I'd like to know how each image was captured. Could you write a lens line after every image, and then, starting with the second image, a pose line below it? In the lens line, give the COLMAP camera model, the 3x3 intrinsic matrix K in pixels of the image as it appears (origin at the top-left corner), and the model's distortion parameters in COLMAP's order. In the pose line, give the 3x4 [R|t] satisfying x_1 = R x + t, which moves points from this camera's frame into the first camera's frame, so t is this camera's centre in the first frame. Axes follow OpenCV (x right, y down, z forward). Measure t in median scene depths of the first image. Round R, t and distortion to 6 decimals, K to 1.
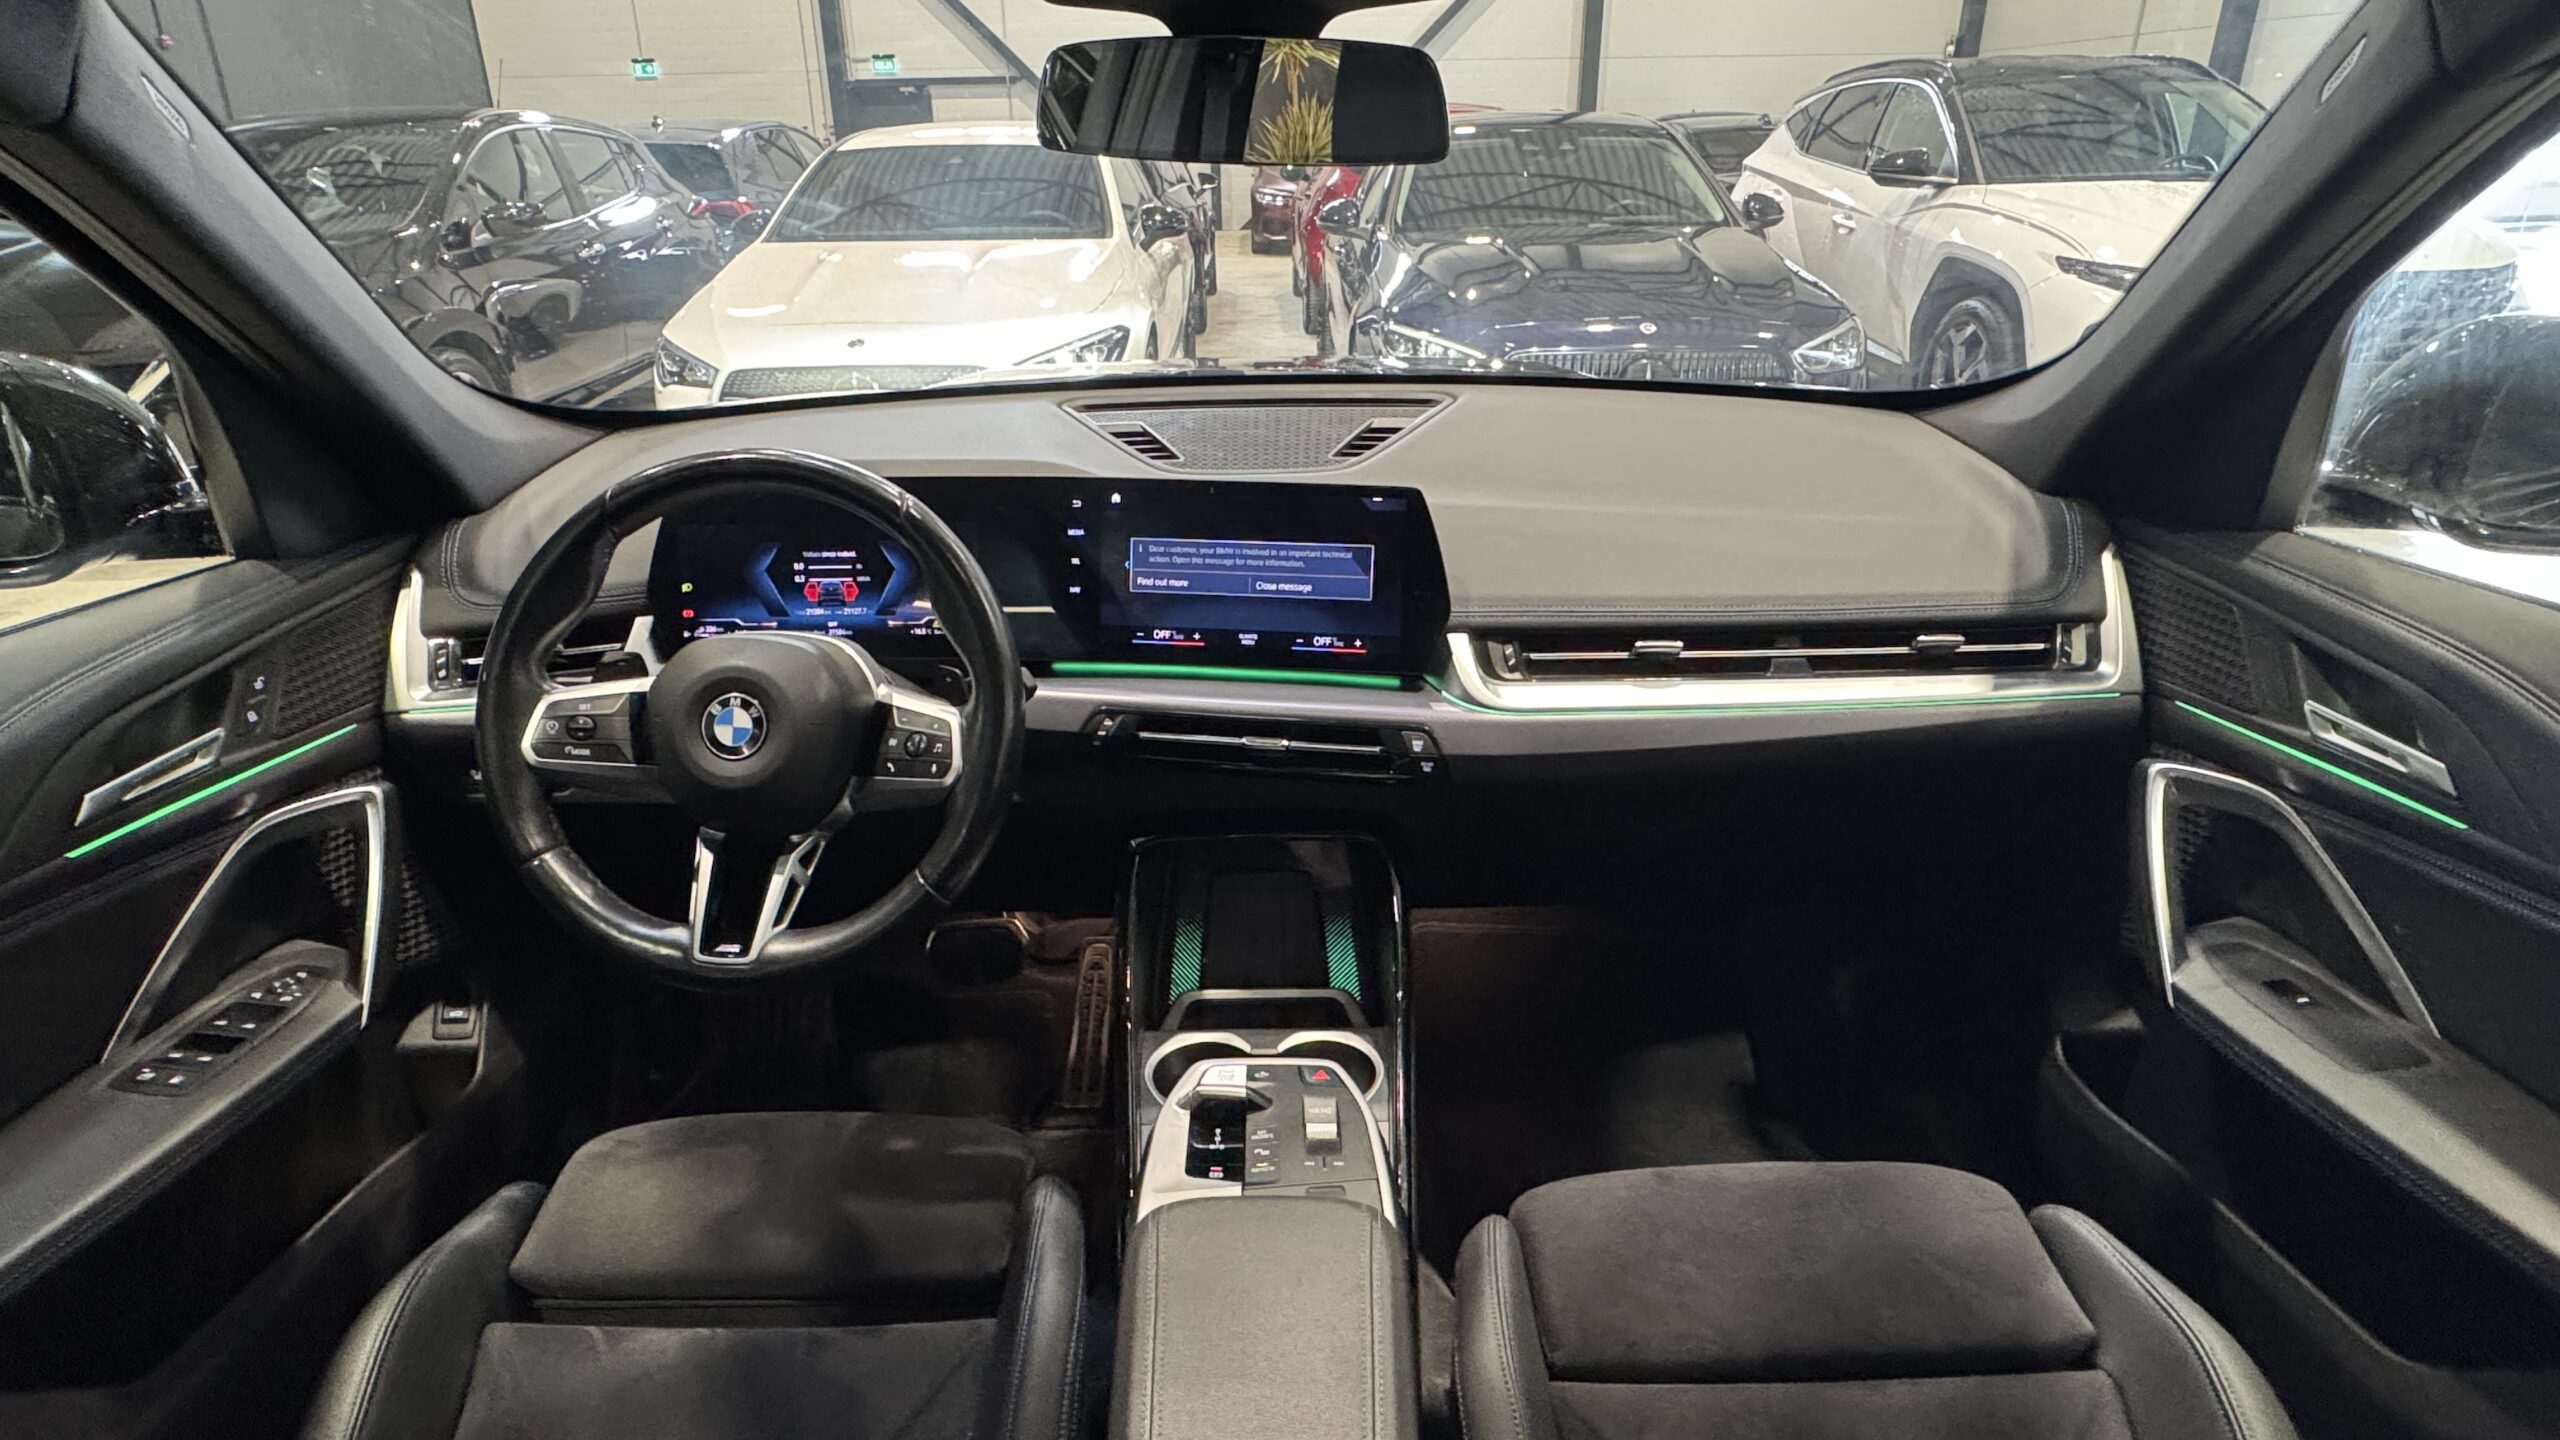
lens RADIAL K [[1456.2, 0, 1267.5], [0, 1456.2, 739.1], [0, 0, 1]] dist [0.000429, 0.009246]
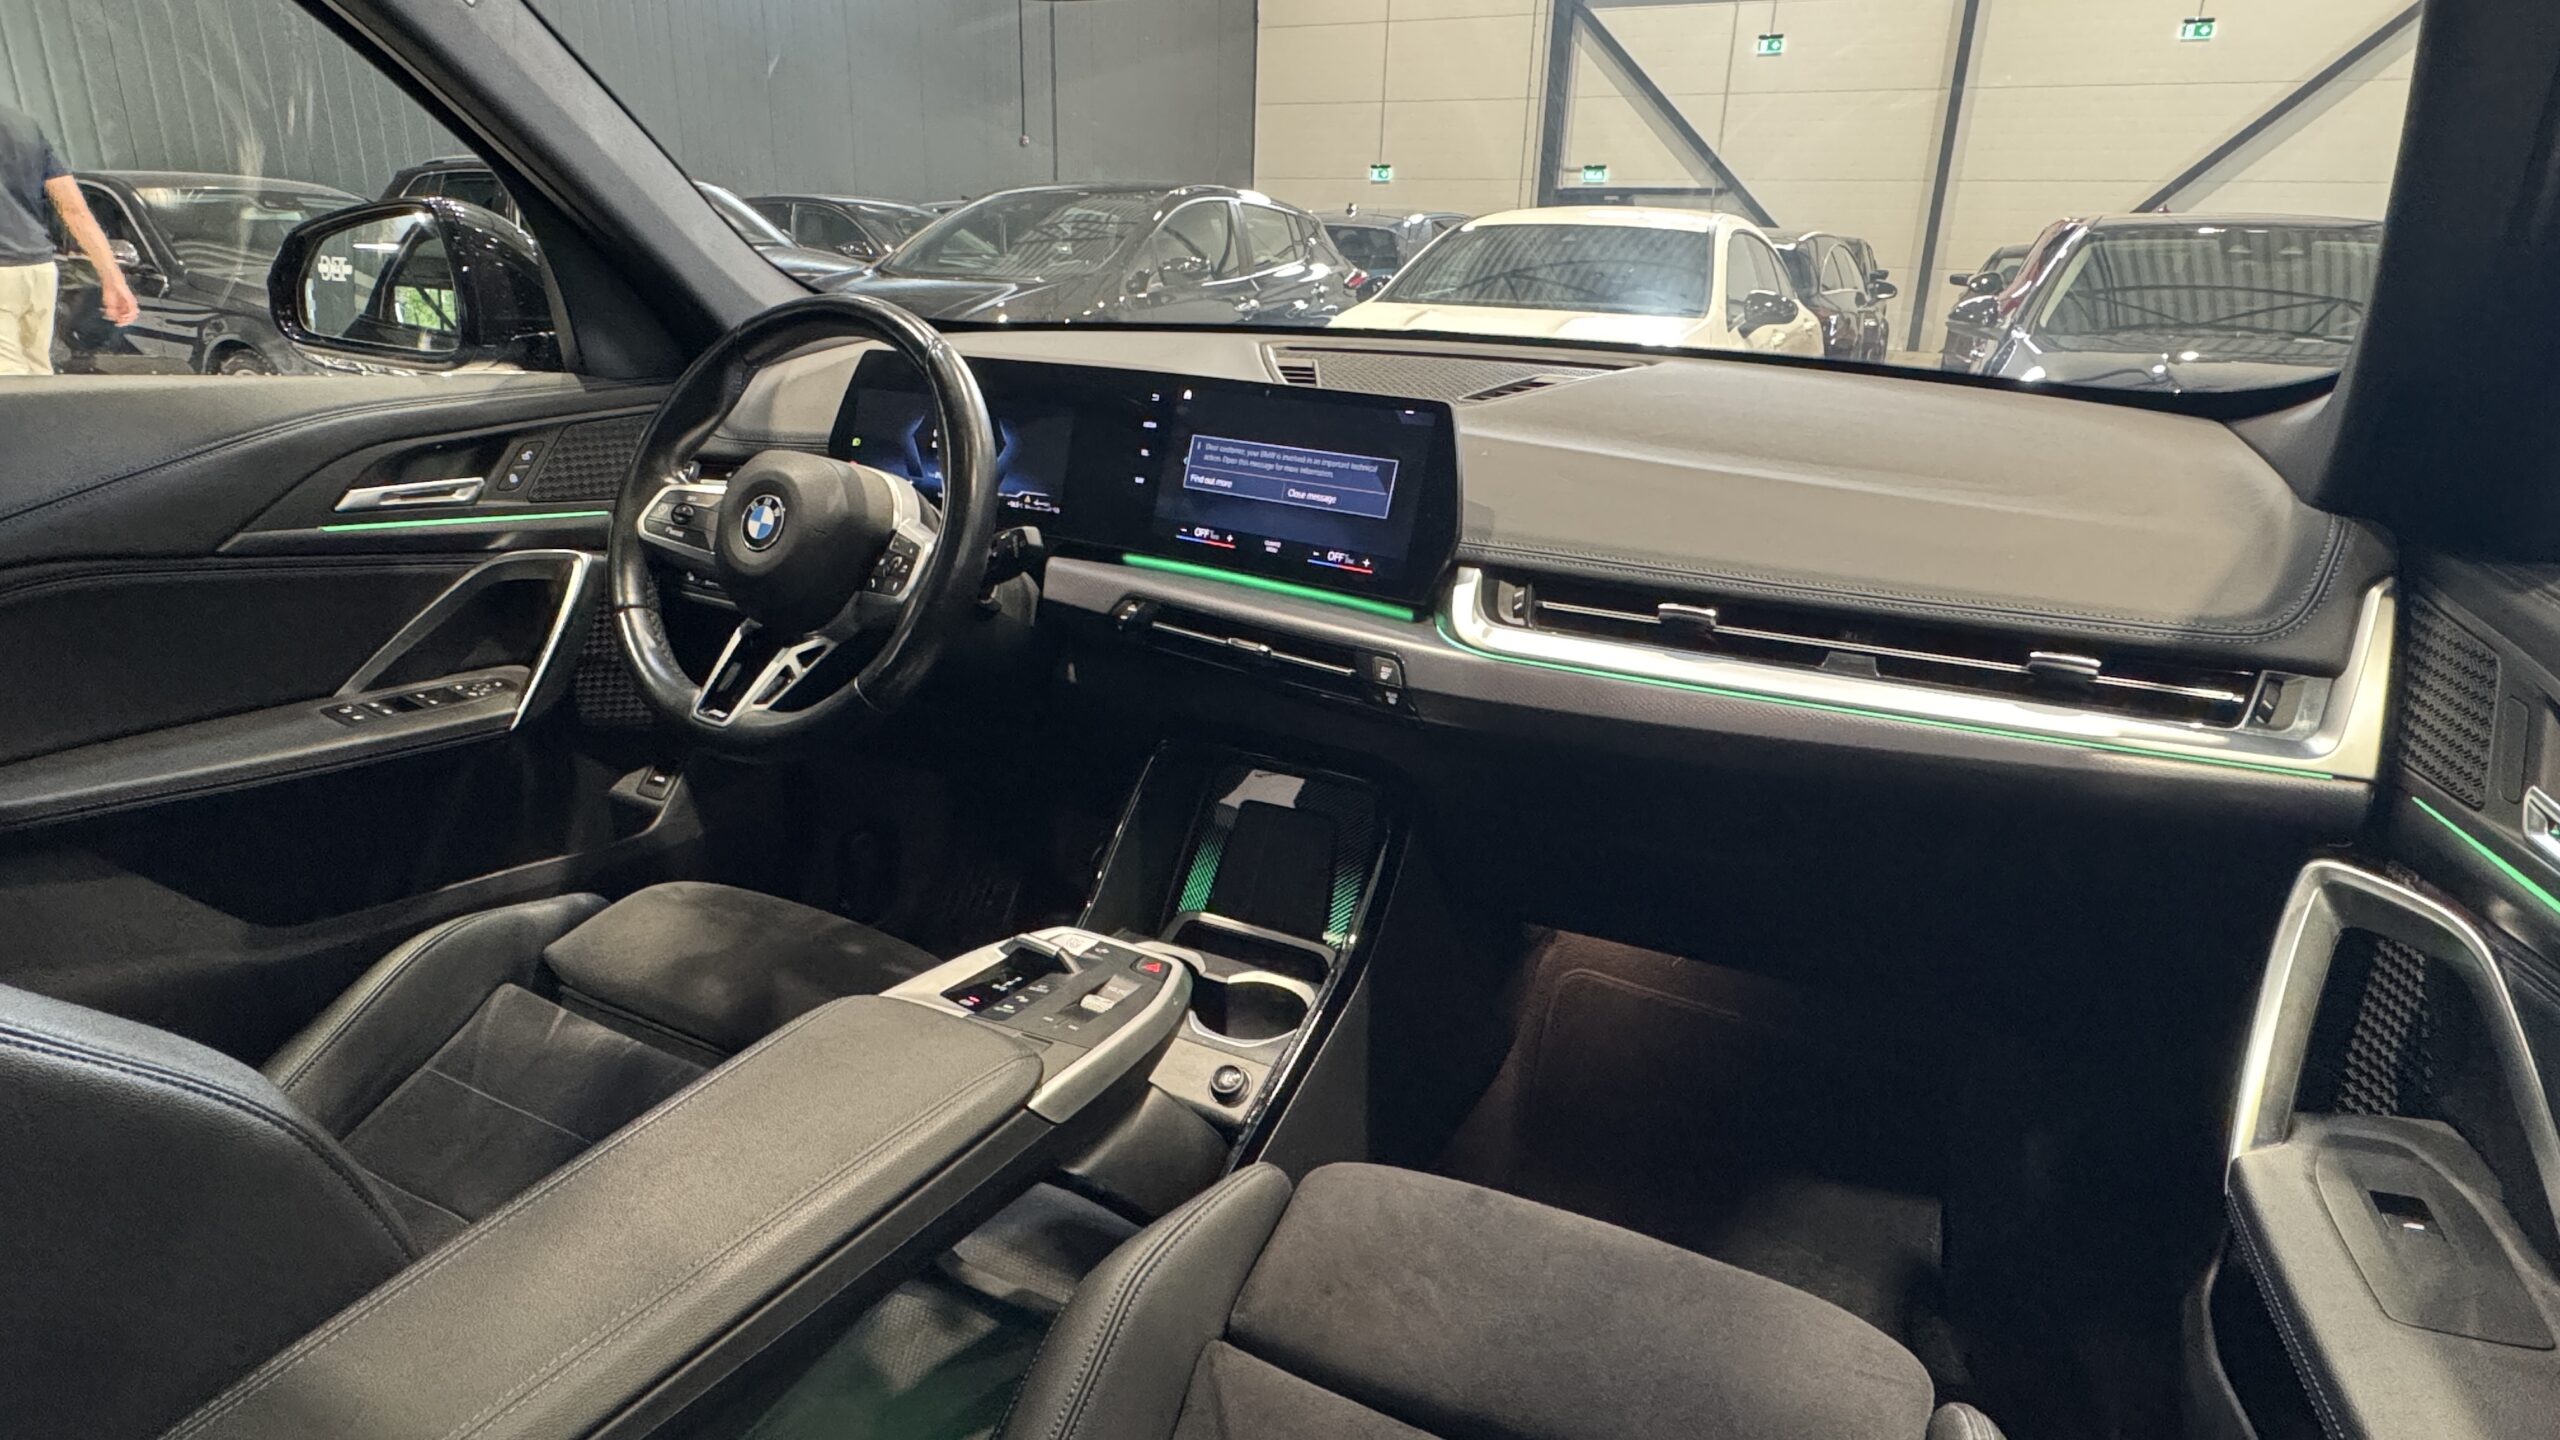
lens RADIAL K [[1456.2, 0, 1276.5], [0, 1456.2, 736.6], [0, 0, 1]] dist [0.000429, 0.009246]
pose [[0.875591, 0.184807, -0.446304, 0.448439], [-0.223337, 0.974120, -0.034791, 0.088737], [0.428324, 0.130139, 0.894205, 0.147435]]
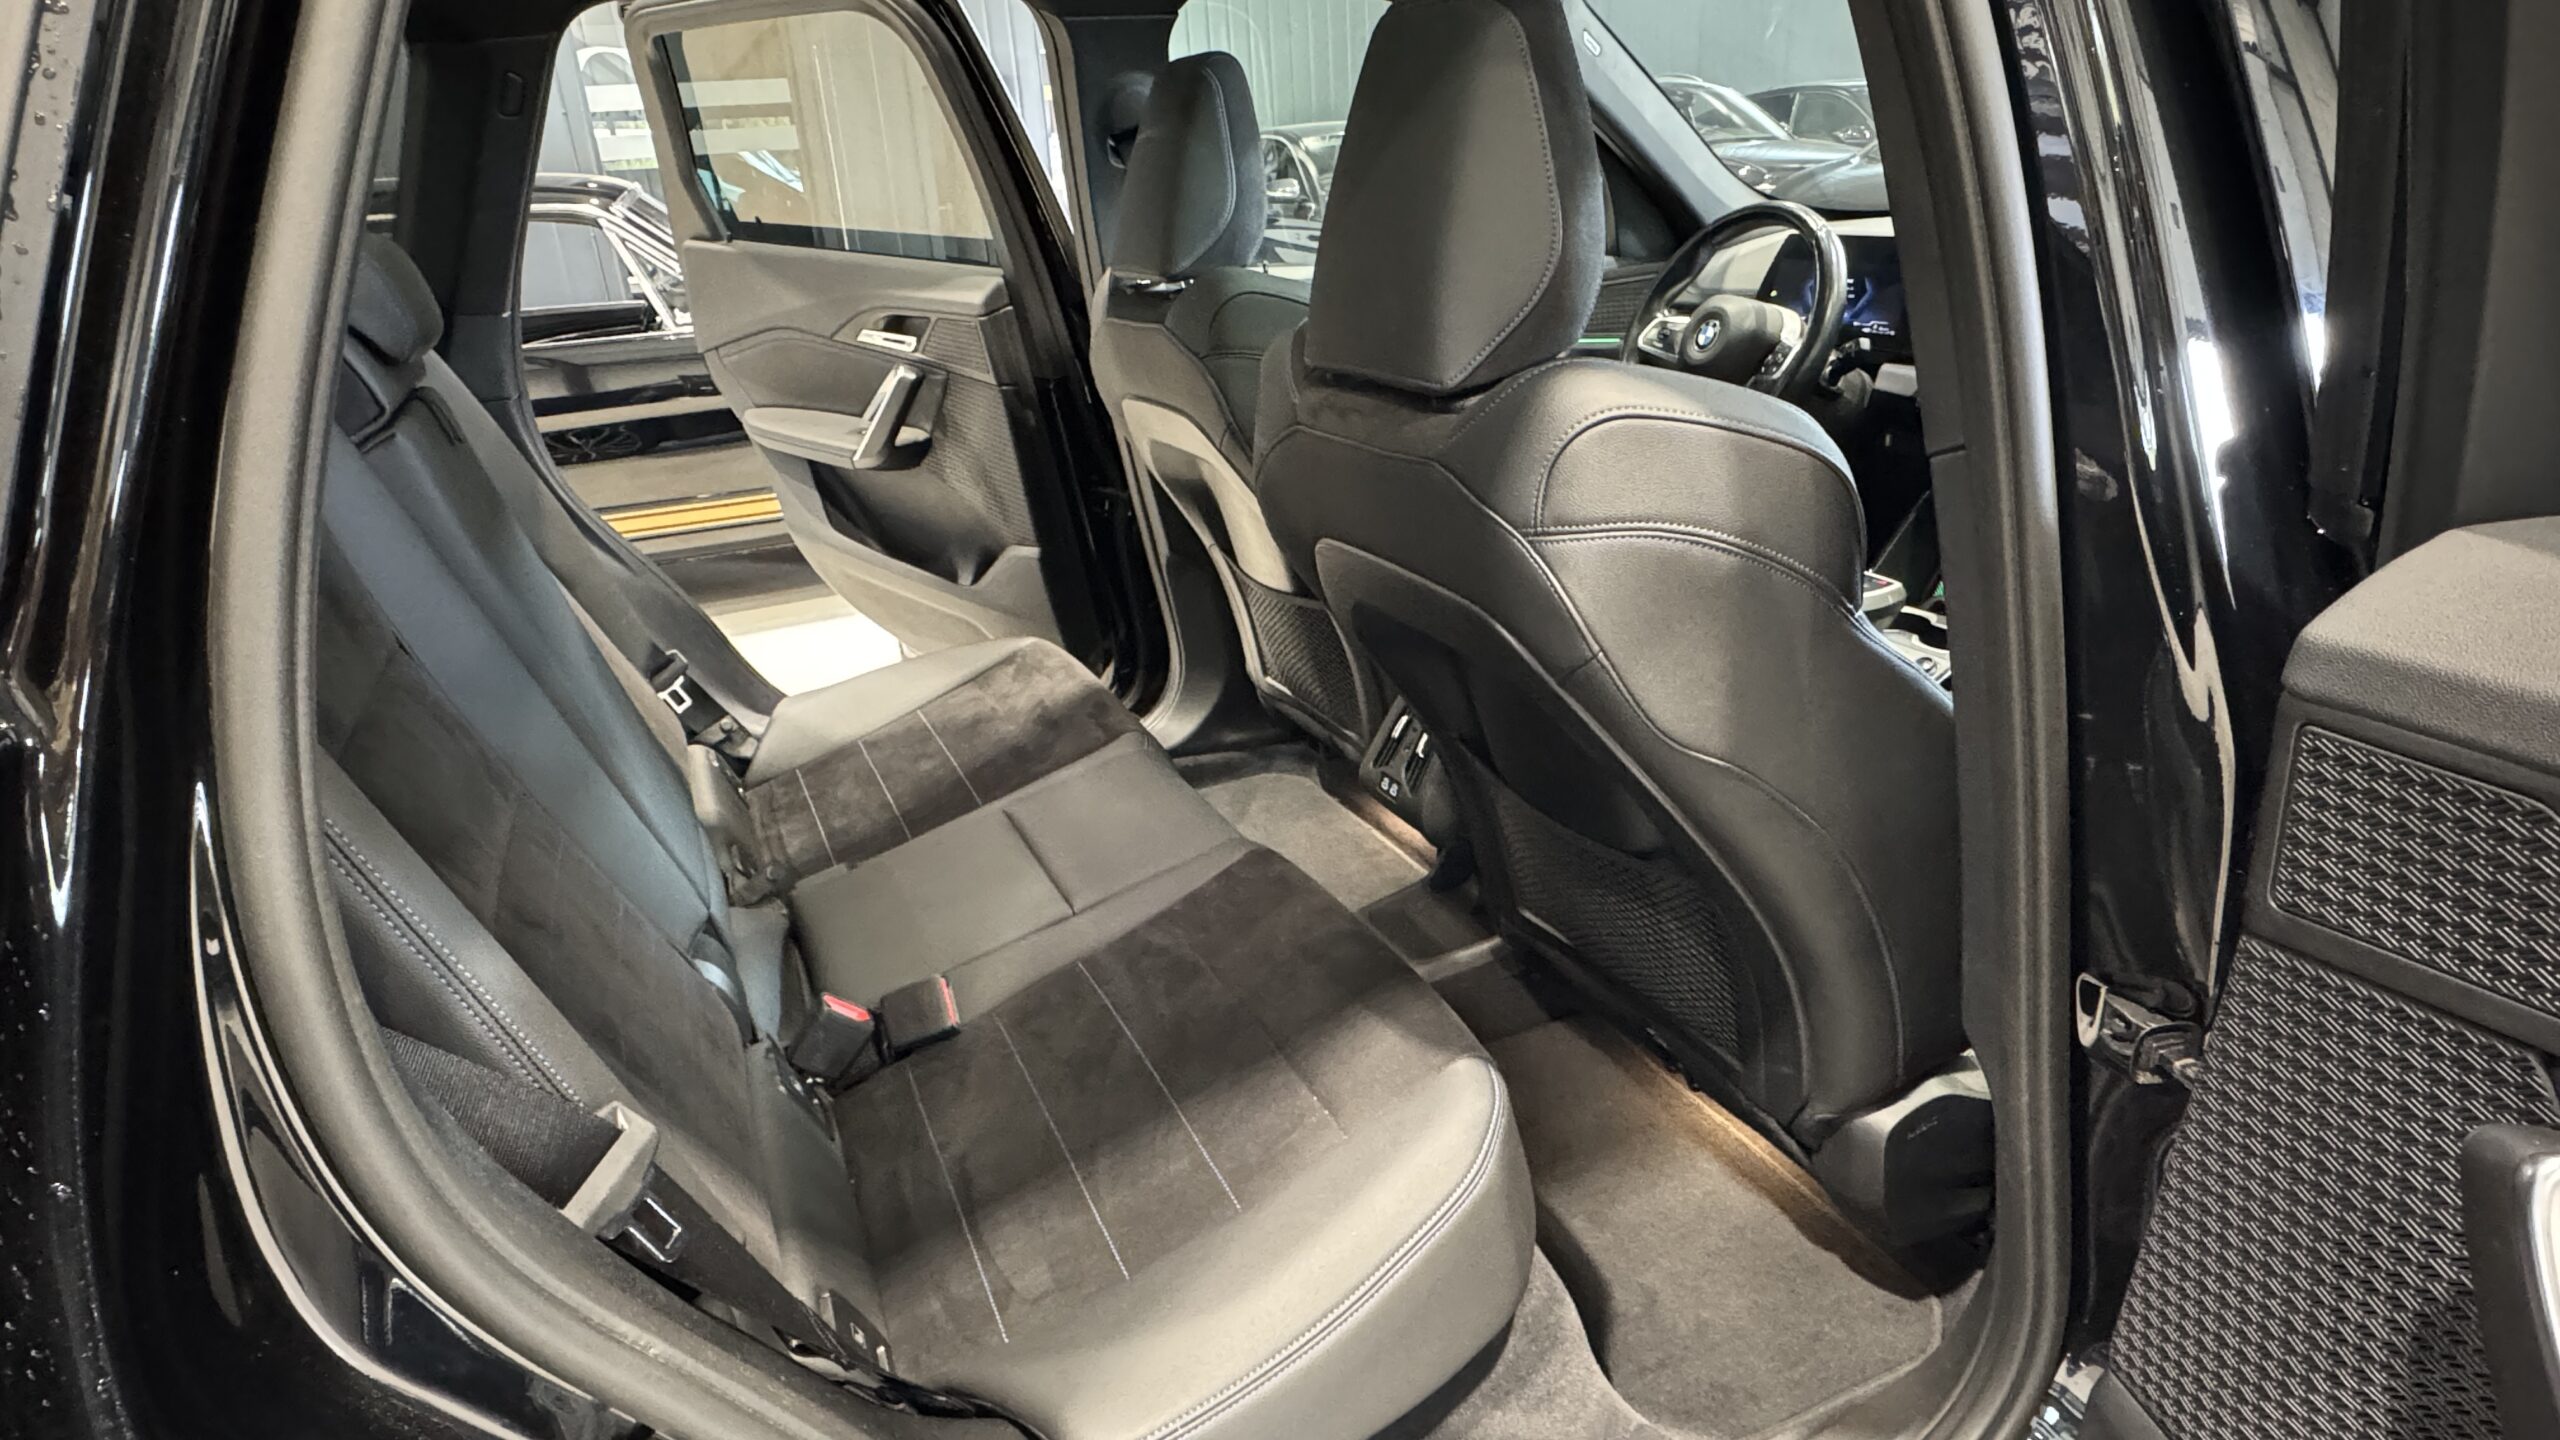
lens RADIAL K [[1456.2, 0, 1269.4], [0, 1456.2, 738.1], [0, 0, 1]] dist [0.000429, 0.009246]
pose [[0.427146, 0.326247, -0.843273, 1.074046], [-0.312188, 0.928496, 0.201084, 0.248838], [0.848578, 0.177367, 0.498454, -0.361669]]
